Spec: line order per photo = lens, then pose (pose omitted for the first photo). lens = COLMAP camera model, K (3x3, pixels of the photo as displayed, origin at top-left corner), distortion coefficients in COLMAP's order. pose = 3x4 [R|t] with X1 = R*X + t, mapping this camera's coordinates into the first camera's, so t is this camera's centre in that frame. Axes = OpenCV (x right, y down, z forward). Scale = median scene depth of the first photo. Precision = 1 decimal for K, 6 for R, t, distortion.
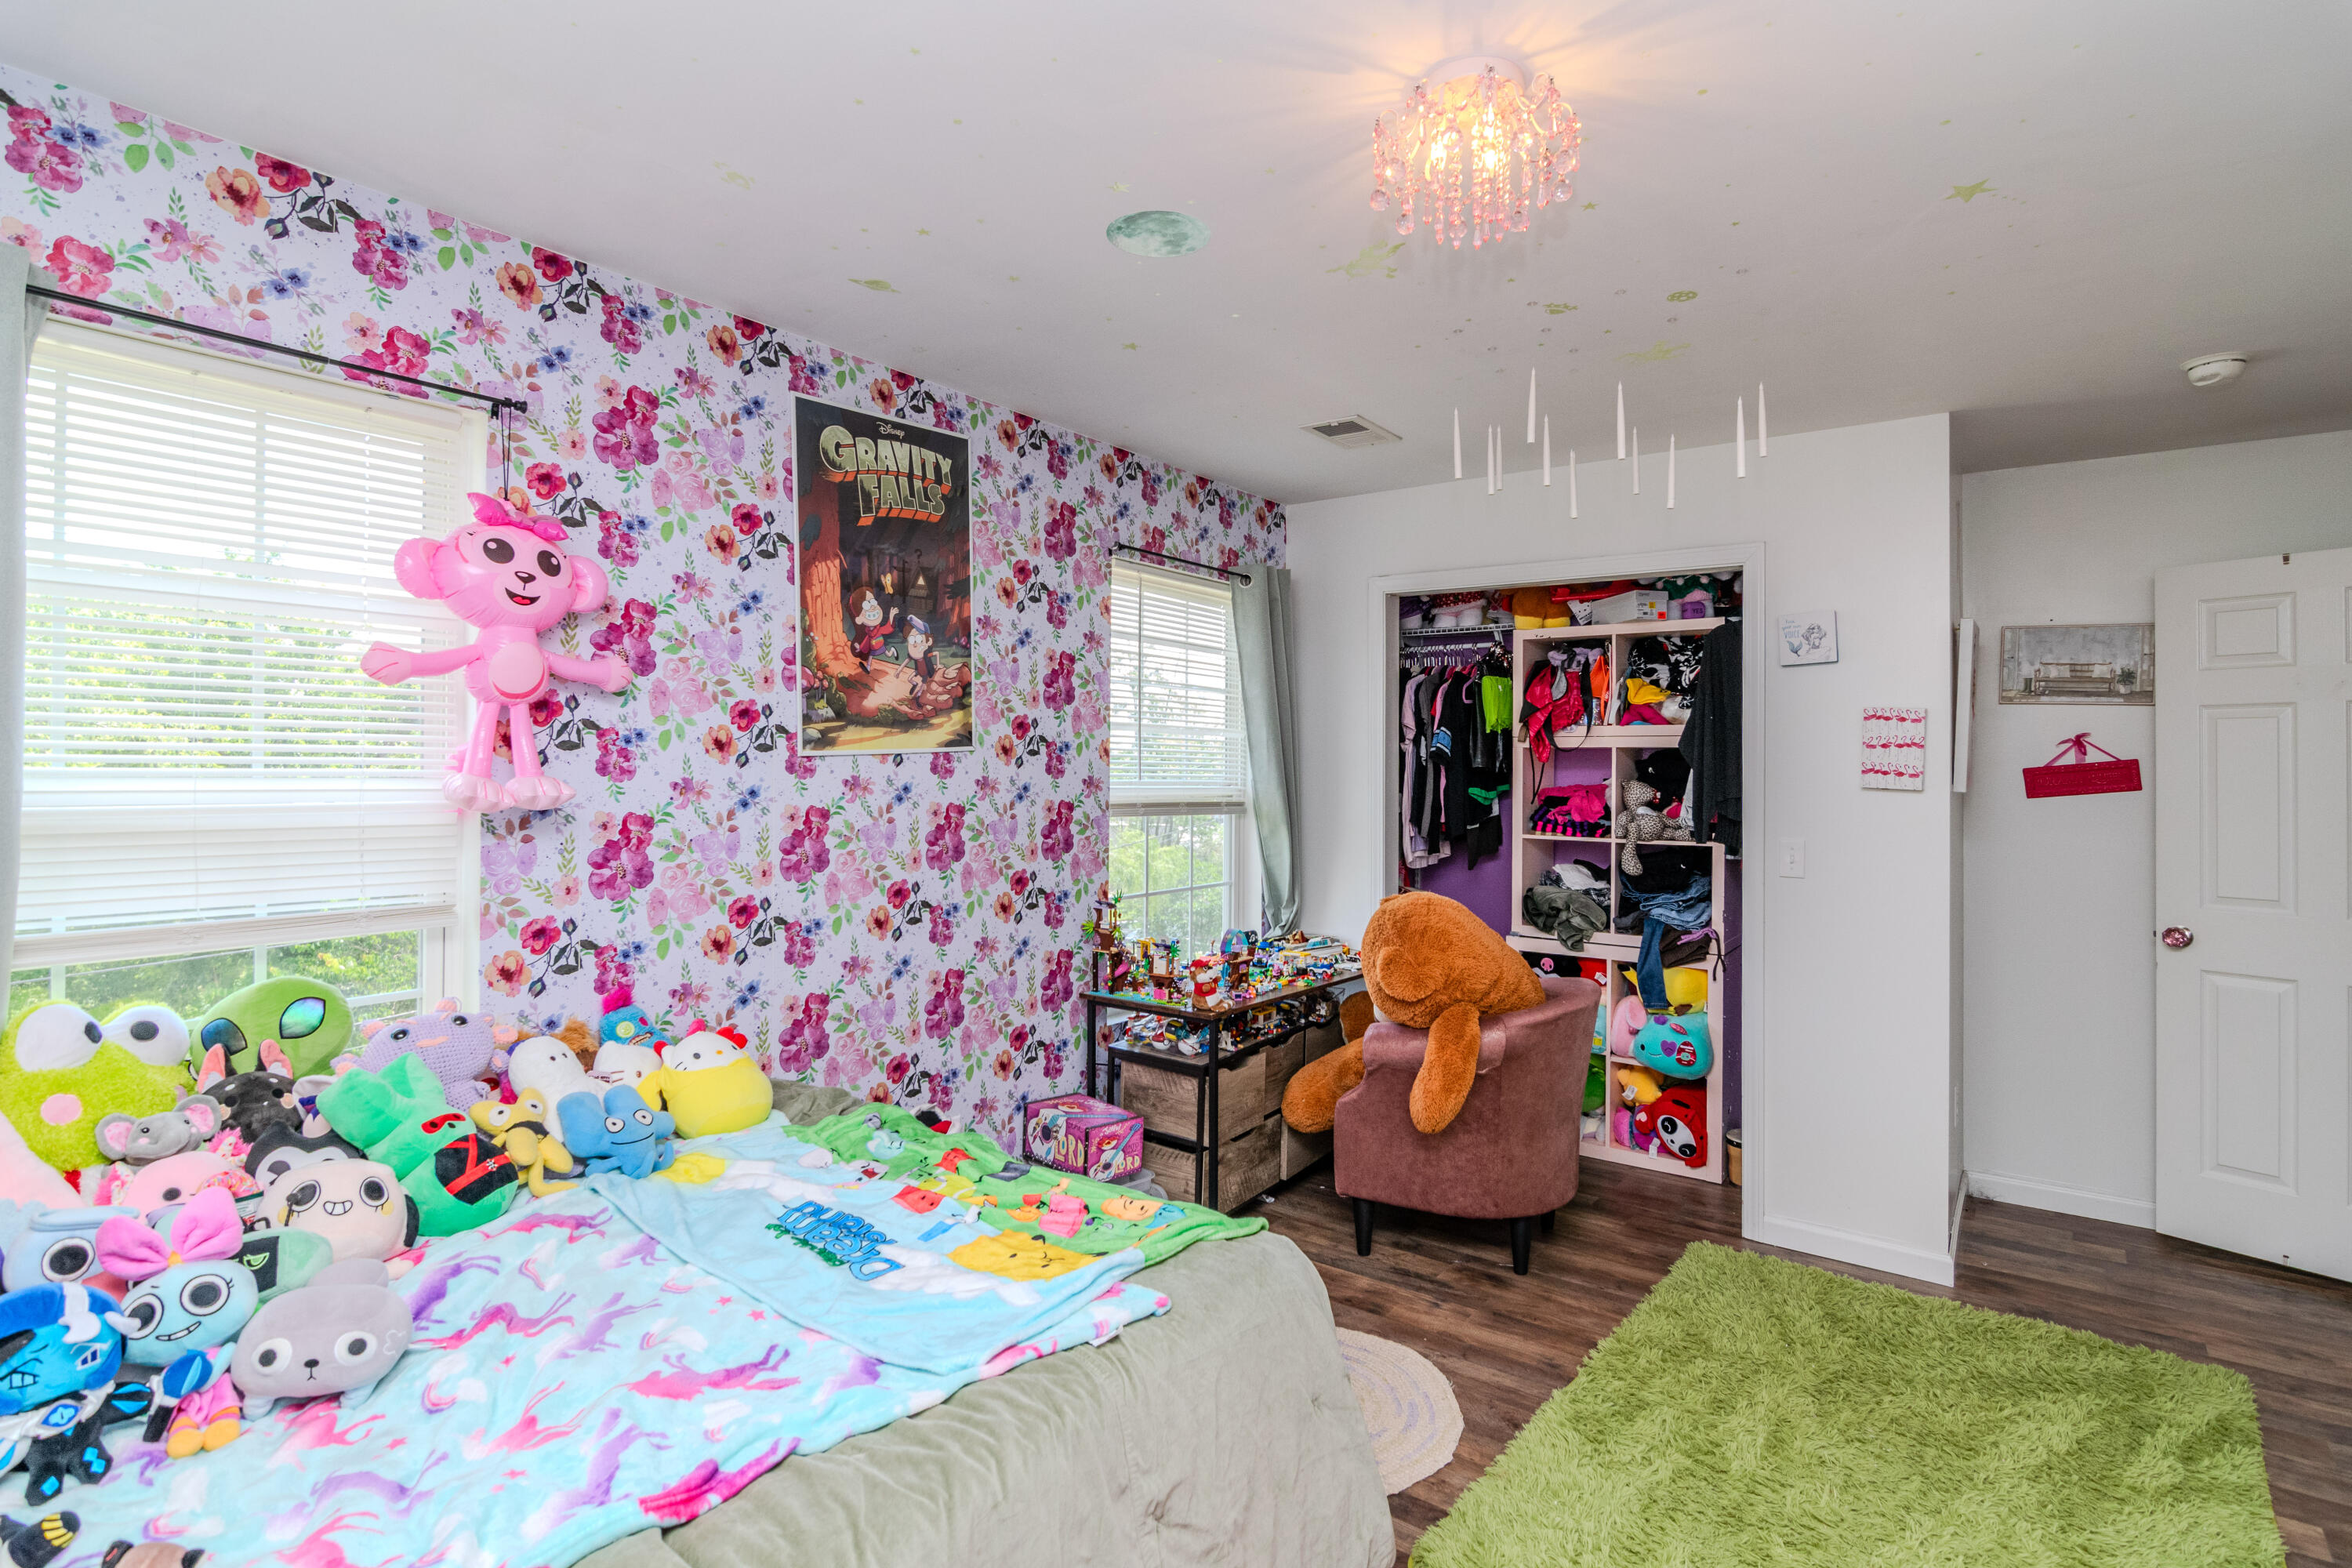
lens RADIAL K [[1169.5, 0, 1175.7], [0, 1169.5, 775.3], [0, 0, 1]] dist [-0.004165, -0.005324]
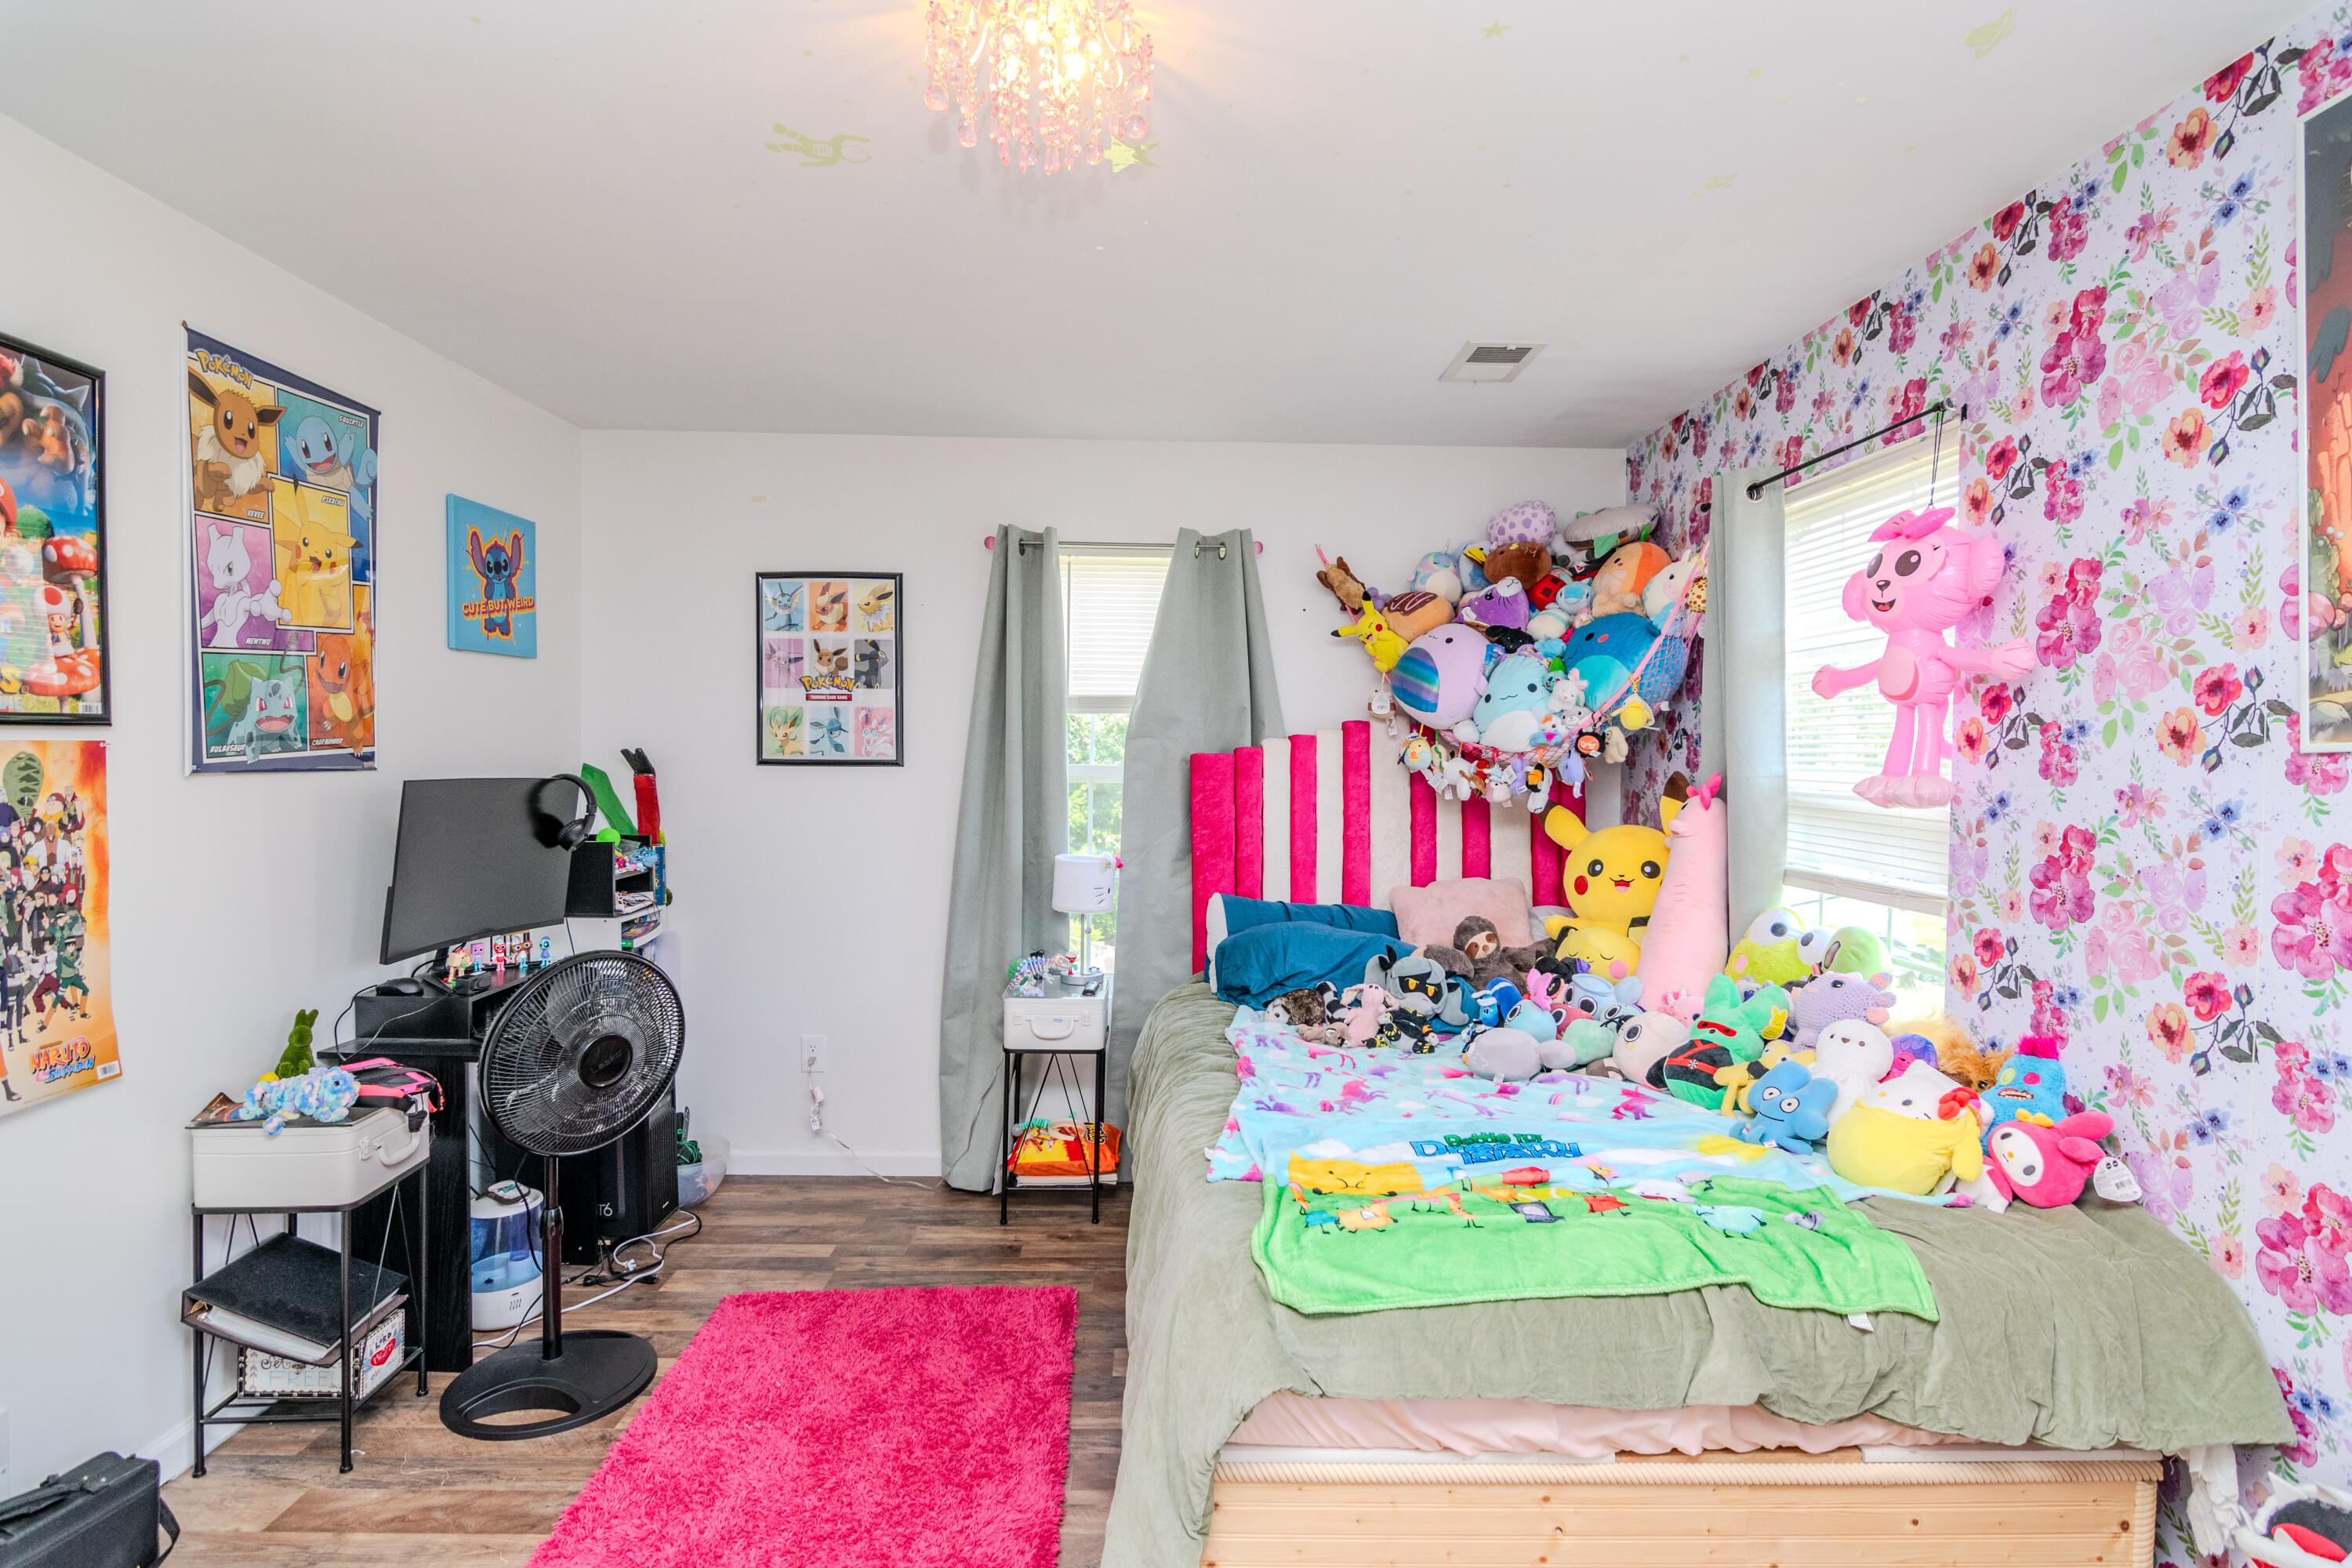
lens RADIAL K [[1169.5, 0, 1178.7], [0, 1169.5, 772.8], [0, 0, 1]] dist [-0.004165, -0.005324]
pose [[-0.791484, -0.001346, -0.611188, 0.485131], [-0.019304, 0.999554, 0.022798, -0.009980], [0.610885, 0.029843, -0.791157, 1.198759]]
